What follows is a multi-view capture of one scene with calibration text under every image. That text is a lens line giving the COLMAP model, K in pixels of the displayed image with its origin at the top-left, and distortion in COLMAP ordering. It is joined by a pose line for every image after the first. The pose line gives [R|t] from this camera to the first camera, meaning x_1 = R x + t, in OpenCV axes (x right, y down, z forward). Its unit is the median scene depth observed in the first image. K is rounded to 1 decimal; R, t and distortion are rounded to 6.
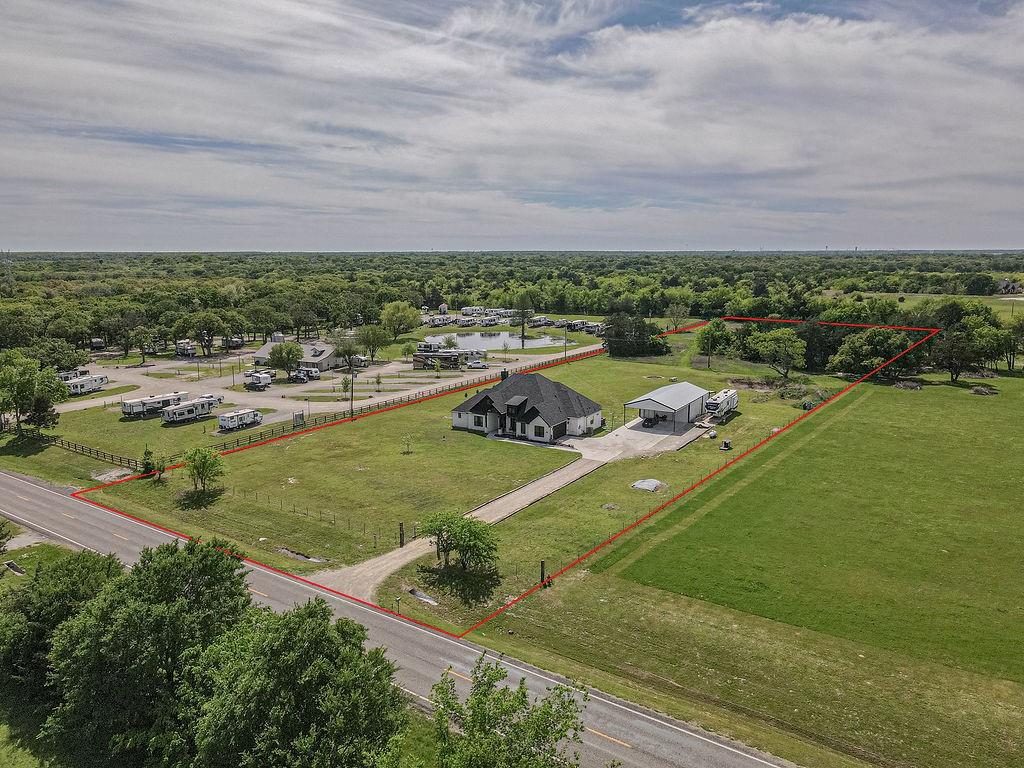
lens RADIAL K [[748.0, 0, 507.5], [0, 748.0, 385.0], [0, 0, 1]] dist [0.019167, -0.002624]
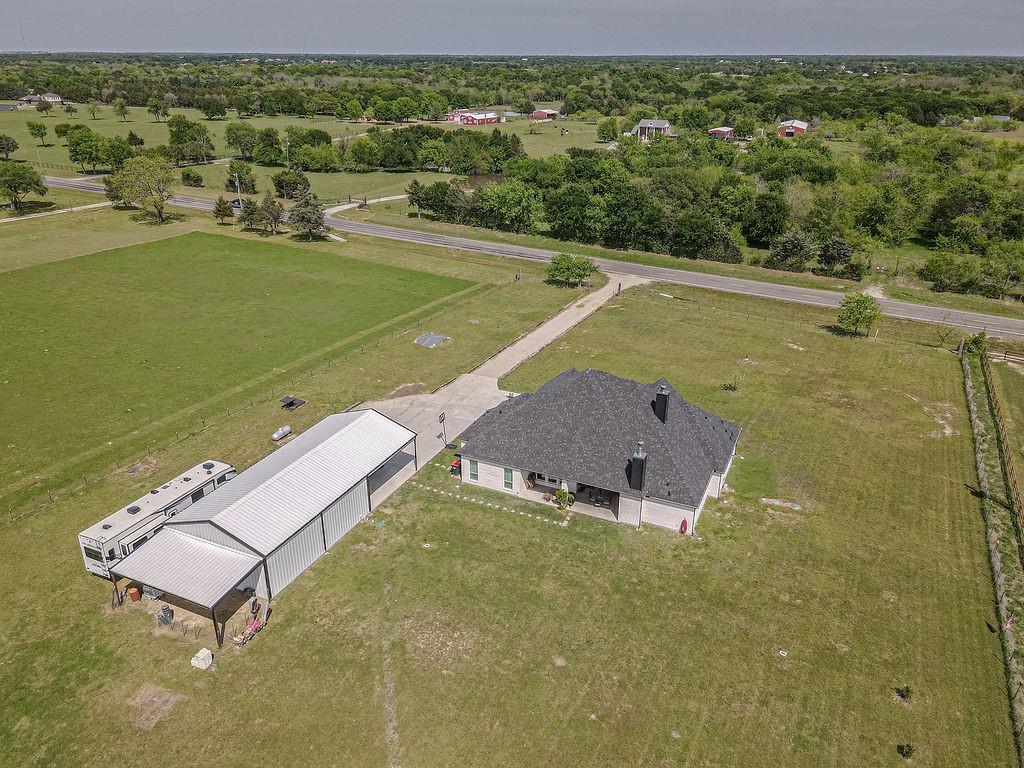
lens RADIAL K [[748.0, 0, 507.5], [0, 748.0, 385.0], [0, 0, 1]] dist [0.019167, -0.002624]
pose [[-0.993887, 0.044272, -0.101140, 0.162252], [-0.020051, 0.828465, 0.559682, -0.325811], [0.108570, 0.558288, -0.822512, 1.580737]]
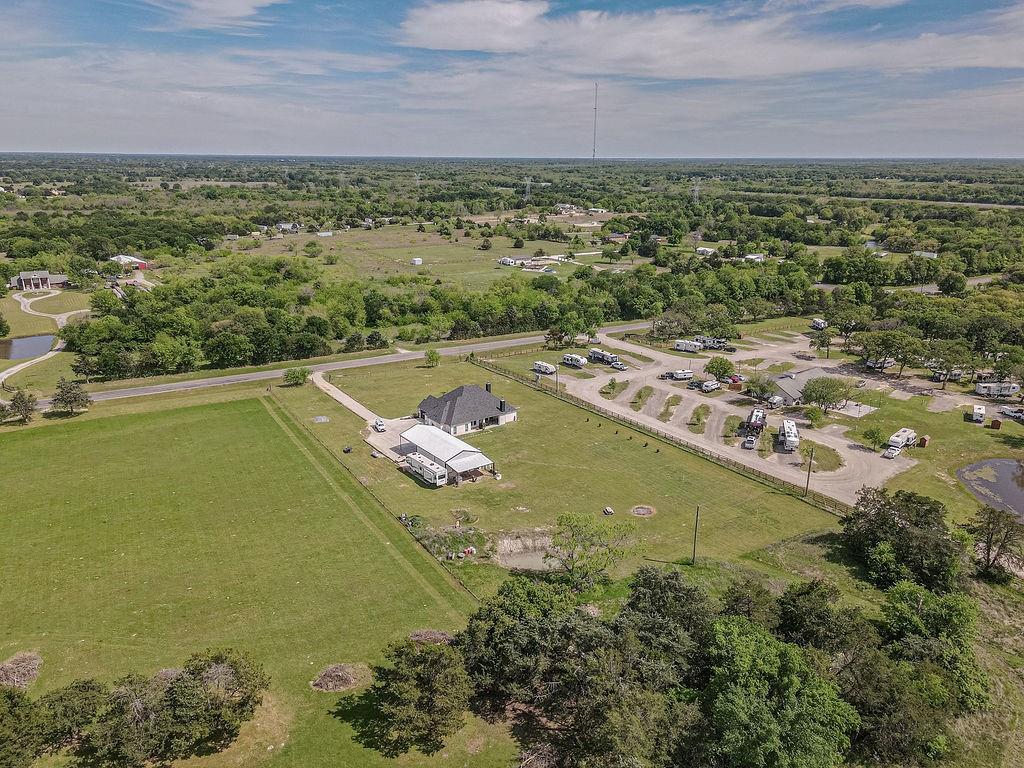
lens RADIAL K [[748.0, 0, 507.5], [0, 748.0, 385.0], [0, 0, 1]] dist [0.019167, -0.002624]
pose [[-0.386325, 0.274054, -0.880709, 1.428824], [-0.166553, 0.918417, 0.358846, -0.615502], [0.907201, 0.285316, -0.309163, 1.699203]]
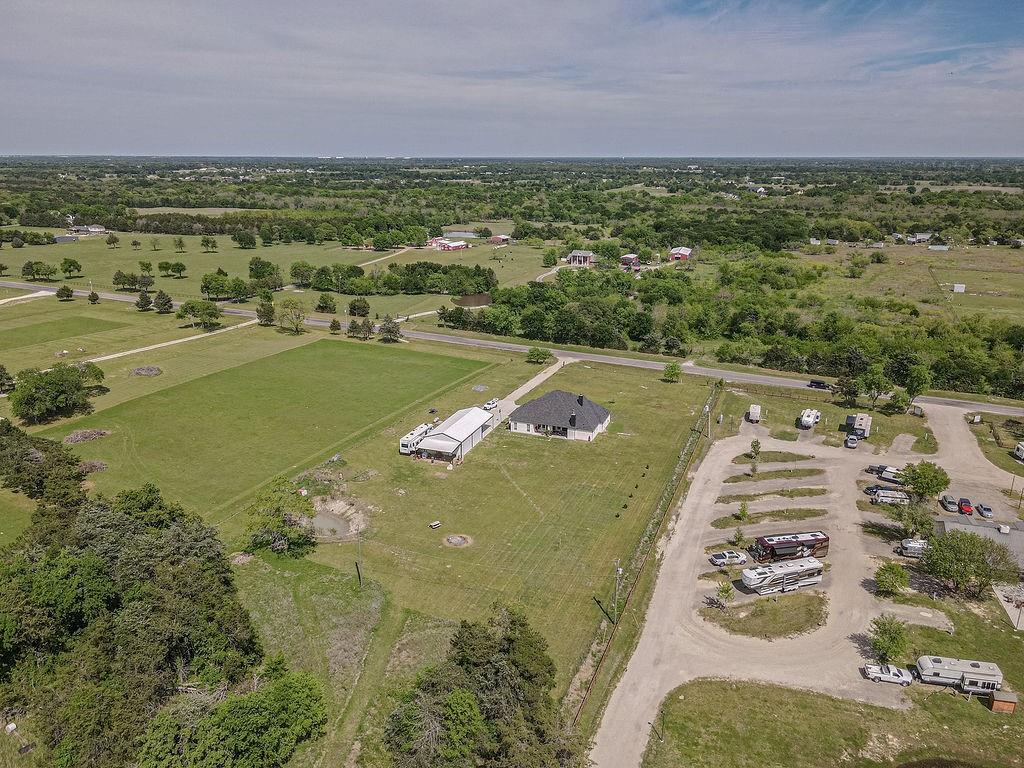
lens RADIAL K [[748.0, 0, 507.5], [0, 748.0, 385.0], [0, 0, 1]] dist [0.019167, -0.002624]
pose [[-0.982193, 0.056244, -0.179261, 0.426133], [-0.032494, 0.888907, 0.456934, -0.750451], [0.185046, 0.454622, -0.871250, 2.475394]]
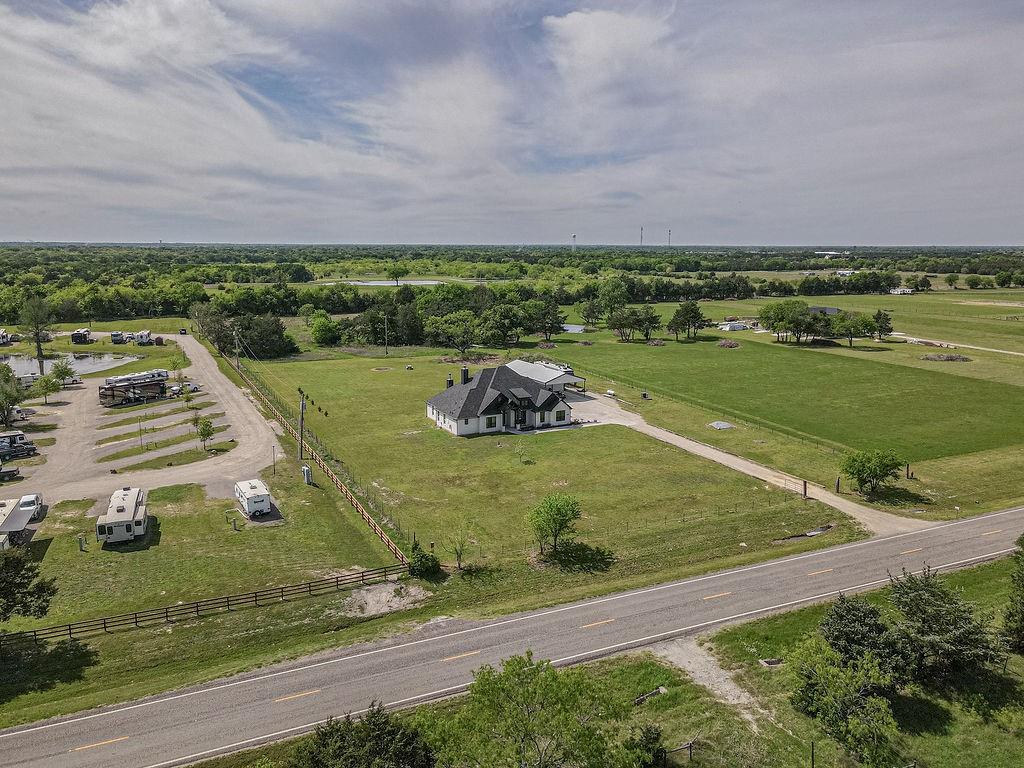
lens RADIAL K [[743.3, 0, 506.7], [0, 743.3, 405.4], [0, 0, 1]] dist [0.022286, 0.001340]
pose [[0.507555, -0.178368, 0.842955, -0.895241], [0.147583, 0.981877, 0.118903, -0.089463], [-0.848886, 0.064056, 0.524680, 0.536316]]
